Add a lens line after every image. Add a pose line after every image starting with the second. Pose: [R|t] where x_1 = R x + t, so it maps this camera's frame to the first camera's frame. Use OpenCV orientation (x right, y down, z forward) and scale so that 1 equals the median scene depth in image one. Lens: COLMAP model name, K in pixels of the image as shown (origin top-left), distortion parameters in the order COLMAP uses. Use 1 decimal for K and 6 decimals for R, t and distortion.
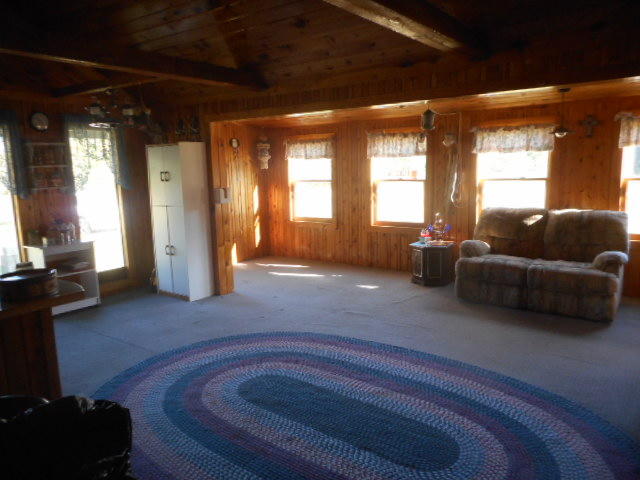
lens RADIAL K [[488.7, 0, 320.0], [0, 488.7, 240.0], [0, 0, 1]] dist [0.002652, -0.000728]
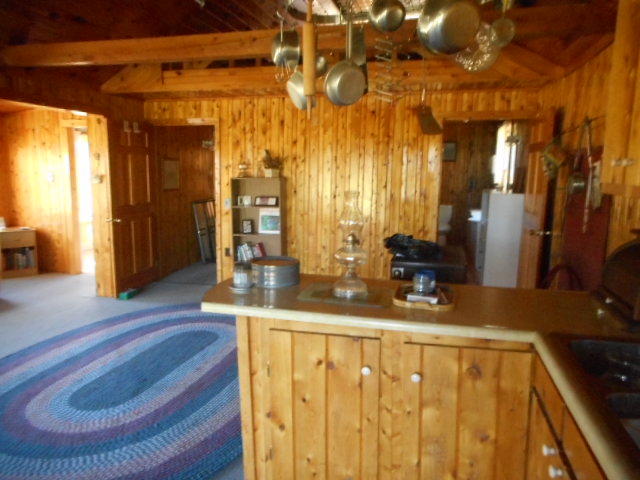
lens RADIAL K [[488.7, 0, 320.0], [0, 488.7, 240.0], [0, 0, 1]] dist [0.002652, -0.000728]
pose [[-0.408868, -0.100548, 0.907038, -1.235839], [0.142483, 0.974690, 0.172275, -0.104424], [-0.901402, 0.199675, -0.384193, 1.033417]]
